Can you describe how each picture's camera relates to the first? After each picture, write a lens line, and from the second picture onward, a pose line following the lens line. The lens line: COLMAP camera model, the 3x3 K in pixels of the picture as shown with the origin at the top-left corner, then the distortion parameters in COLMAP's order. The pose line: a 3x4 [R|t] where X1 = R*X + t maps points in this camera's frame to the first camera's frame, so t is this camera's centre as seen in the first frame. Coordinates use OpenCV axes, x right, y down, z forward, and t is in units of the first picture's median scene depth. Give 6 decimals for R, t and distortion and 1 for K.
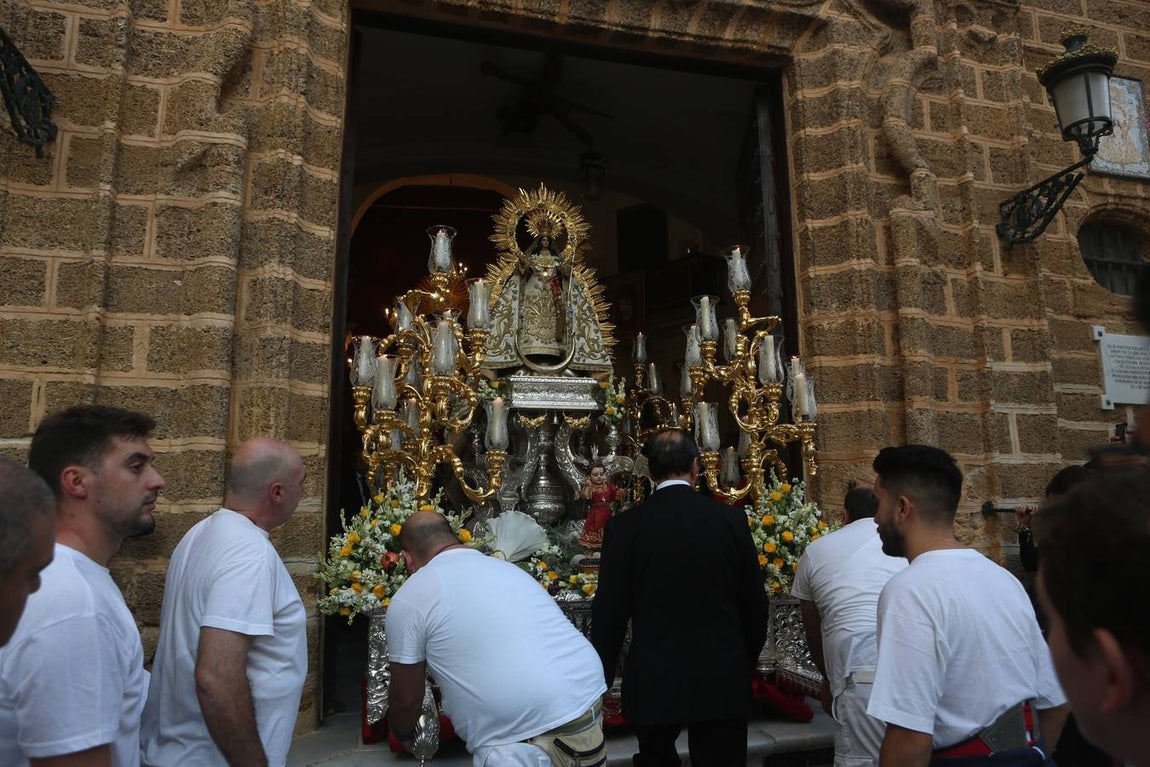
lens RADIAL K [[777.4, 0, 571.8], [0, 777.4, 378.9], [0, 0, 1]] dist [-0.102514, 0.076991]
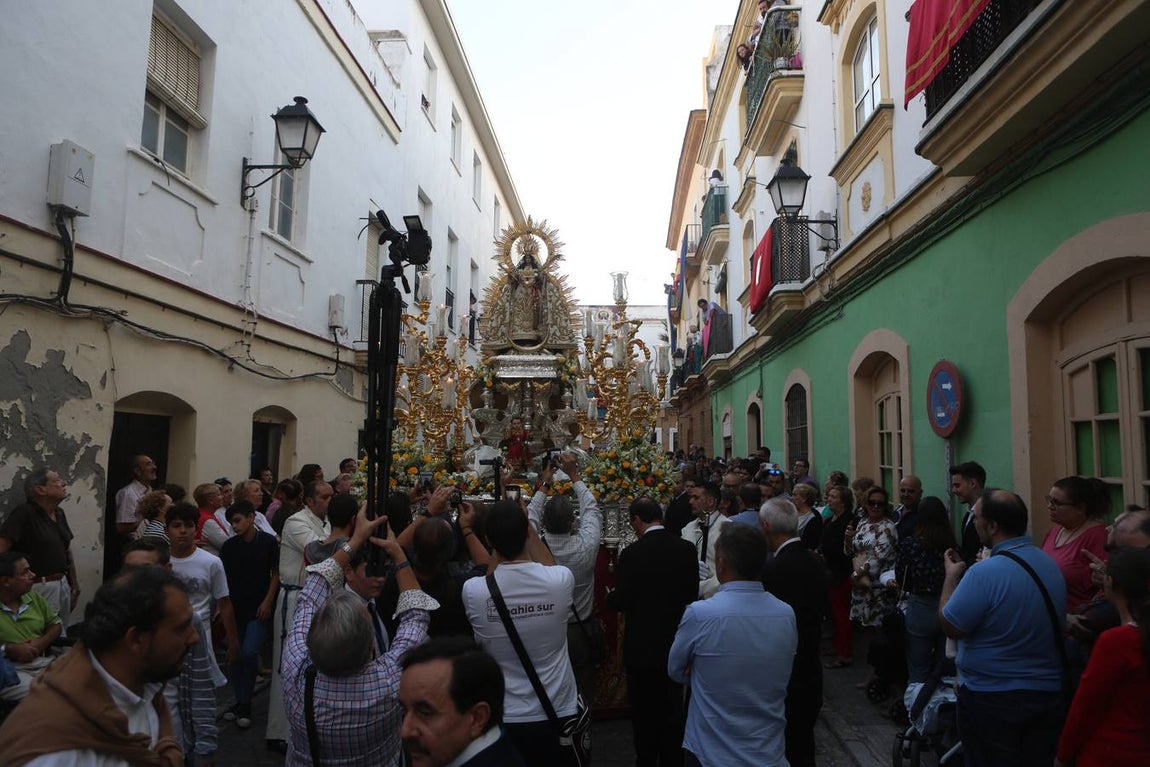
lens RADIAL K [[796.1, 0, 570.9], [0, 796.1, 385.9], [0, 0, 1]] dist [-0.113579, 0.089173]
pose [[0.970662, -0.005891, -0.240376, 0.405707], [0.030804, 0.994509, 0.100019, -0.091063], [0.238467, -0.104489, 0.965513, -0.434337]]
